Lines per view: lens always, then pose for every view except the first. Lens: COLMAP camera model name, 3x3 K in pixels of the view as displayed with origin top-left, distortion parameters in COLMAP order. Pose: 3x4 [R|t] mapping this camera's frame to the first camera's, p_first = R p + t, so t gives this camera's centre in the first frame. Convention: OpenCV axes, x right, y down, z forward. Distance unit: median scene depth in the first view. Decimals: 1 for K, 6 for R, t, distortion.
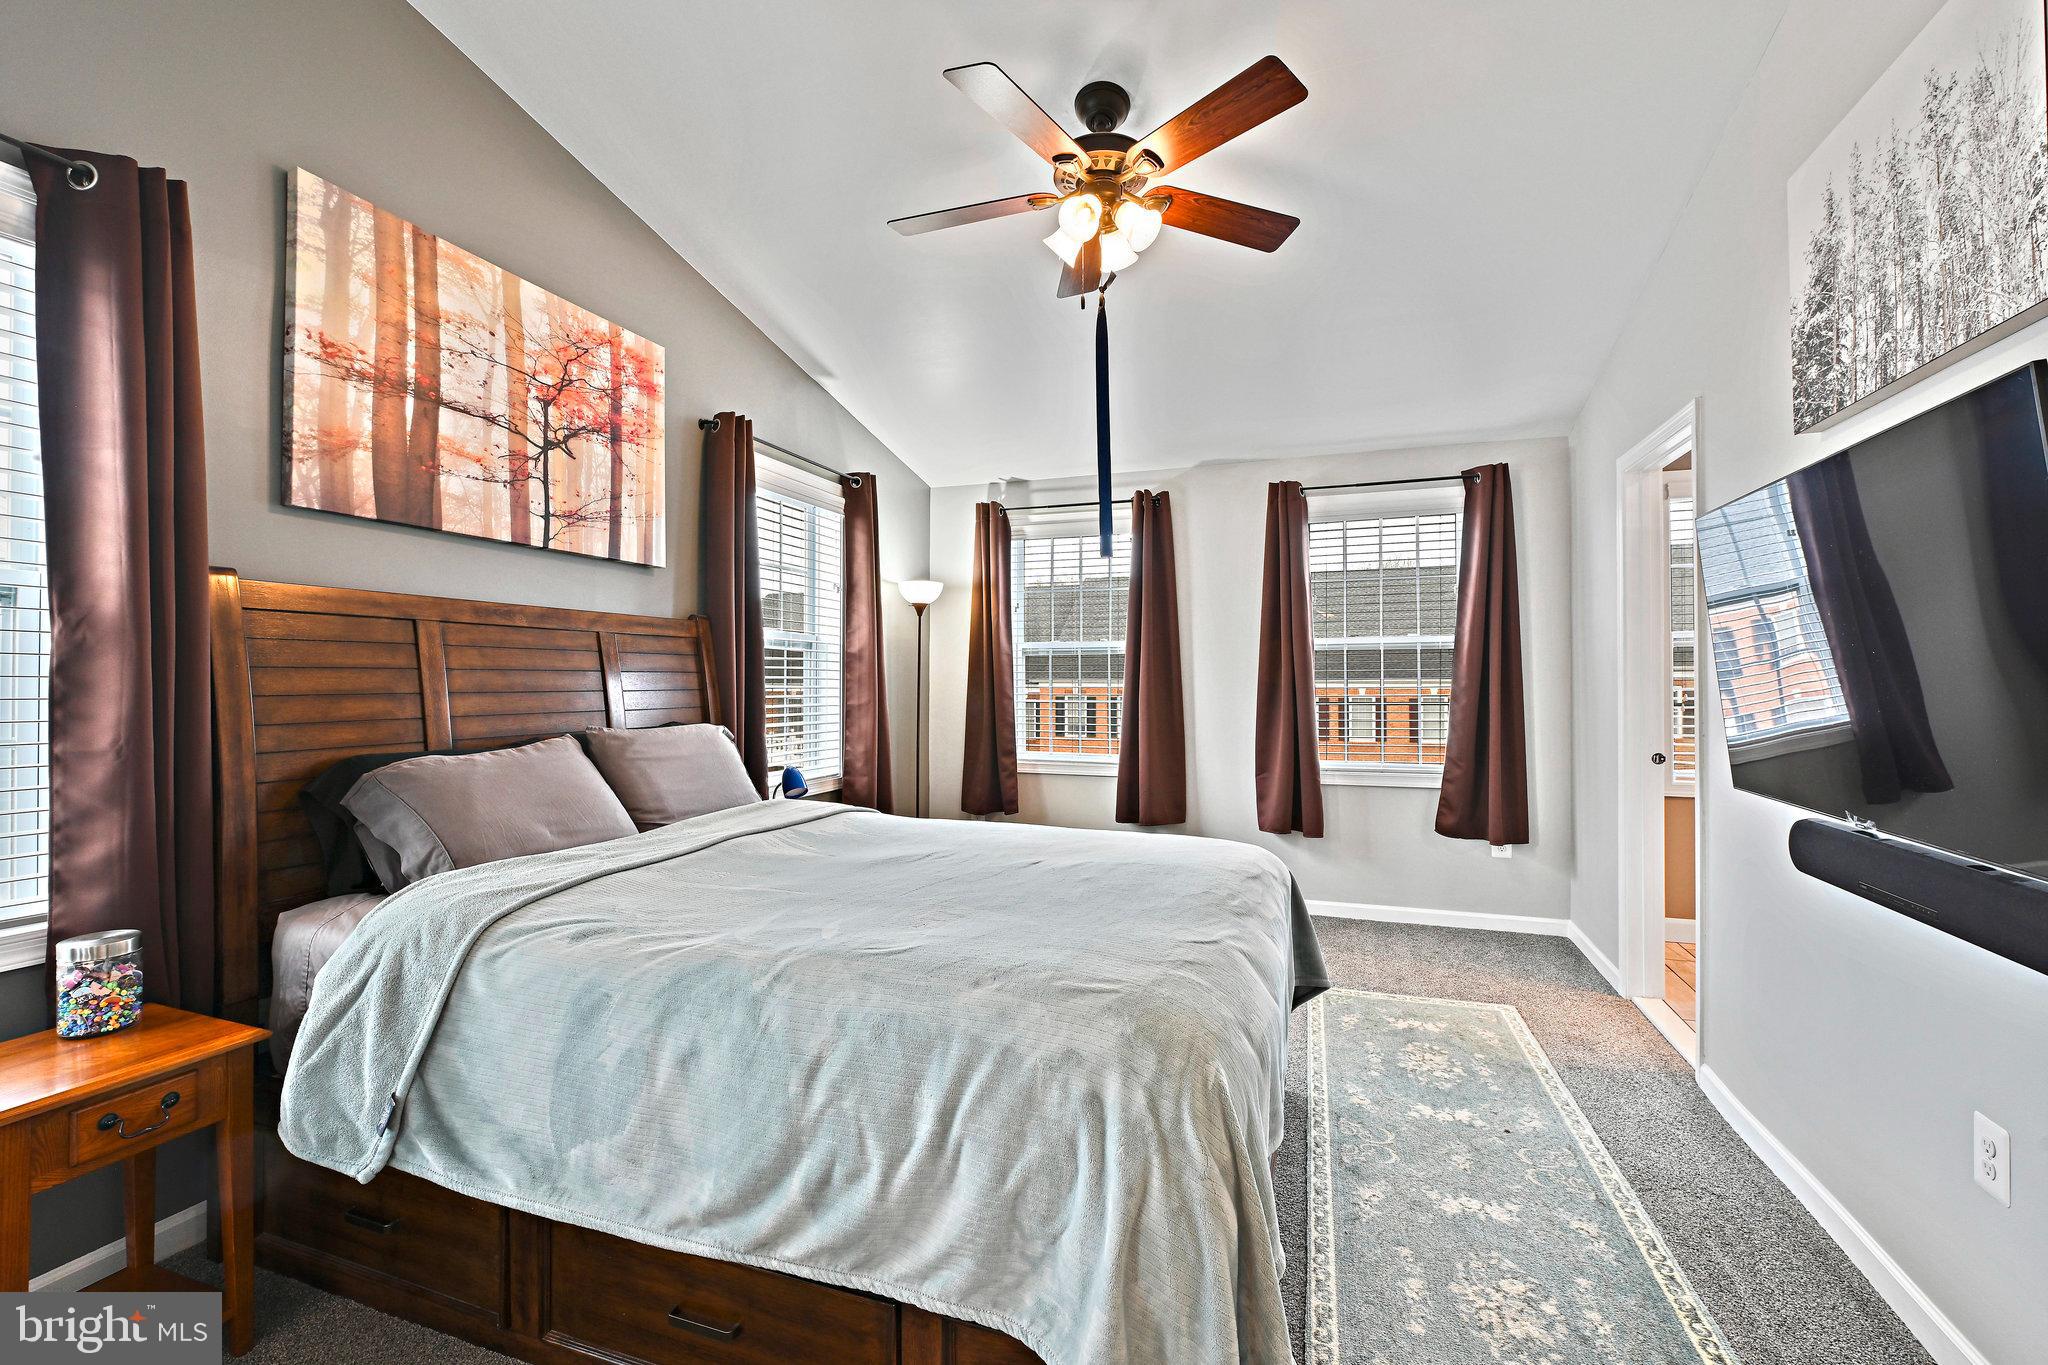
lens RADIAL K [[878.8, 0, 1014.7], [0, 878.8, 675.2], [0, 0, 1]] dist [0.000245, -0.000038]
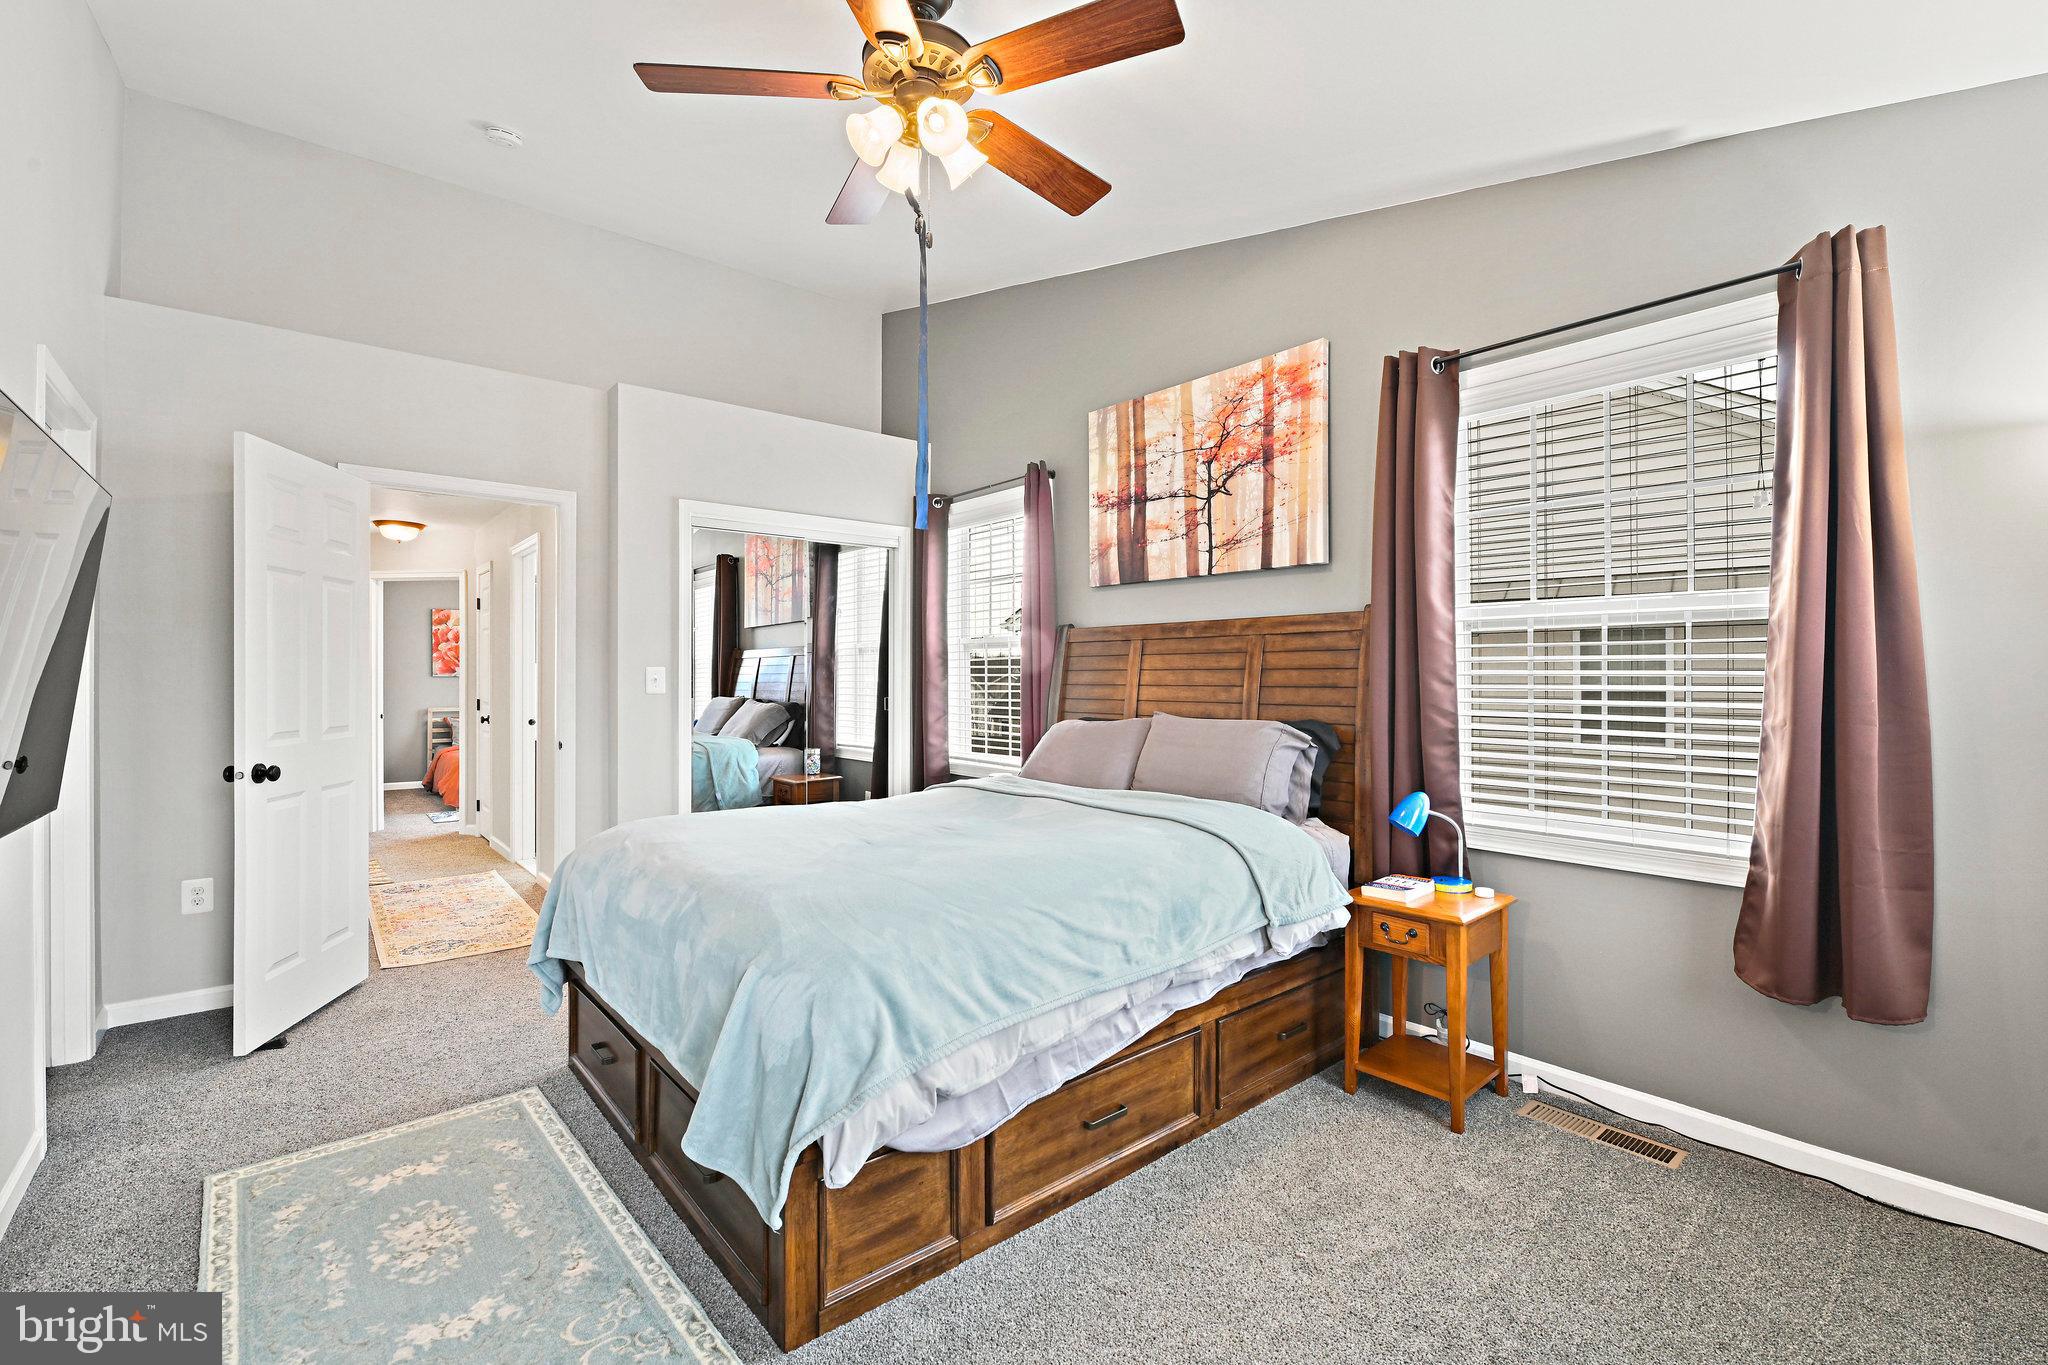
lens RADIAL K [[878.7, 0, 1022.1], [0, 878.7, 673.3], [0, 0, 1]] dist [-0.004355, -0.000681]
pose [[-0.491367, -0.001528, -0.870951, 0.749044], [0.005404, 0.999974, -0.004803, 0.005248], [0.870936, -0.007067, -0.491346, 1.436216]]
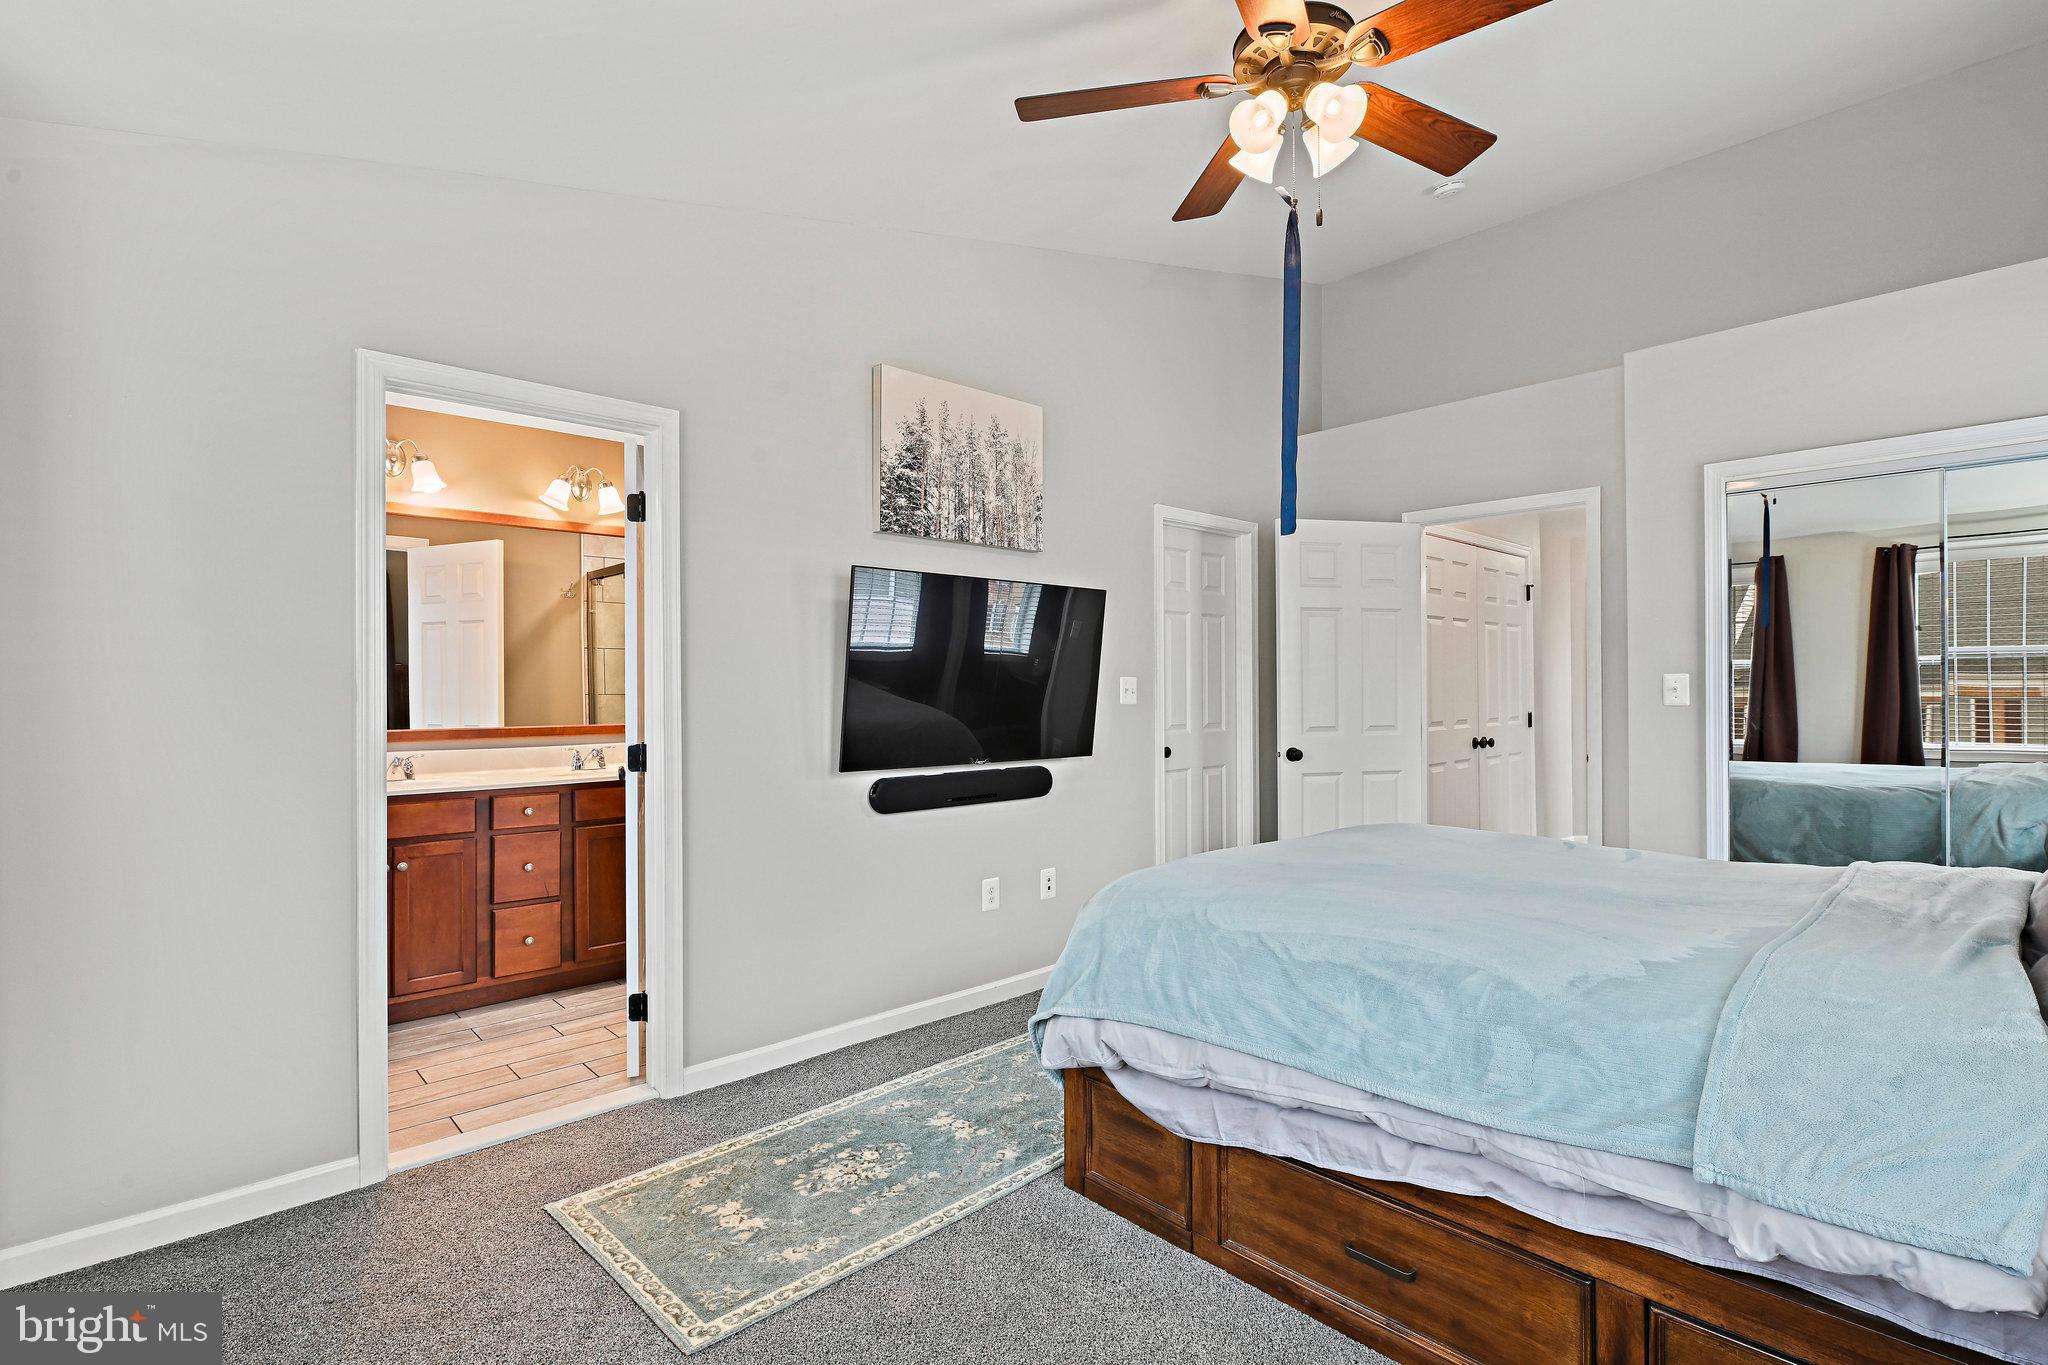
lens RADIAL K [[984.1, 0, 1019.3], [0, 984.1, 677.4], [0, 0, 1]] dist [-0.005376, -0.000216]
pose [[-0.891153, 0.008757, 0.453618, -0.081678], [0.002955, 0.999905, -0.013498, 0.004772], [-0.453693, -0.010689, -0.891094, 1.841910]]
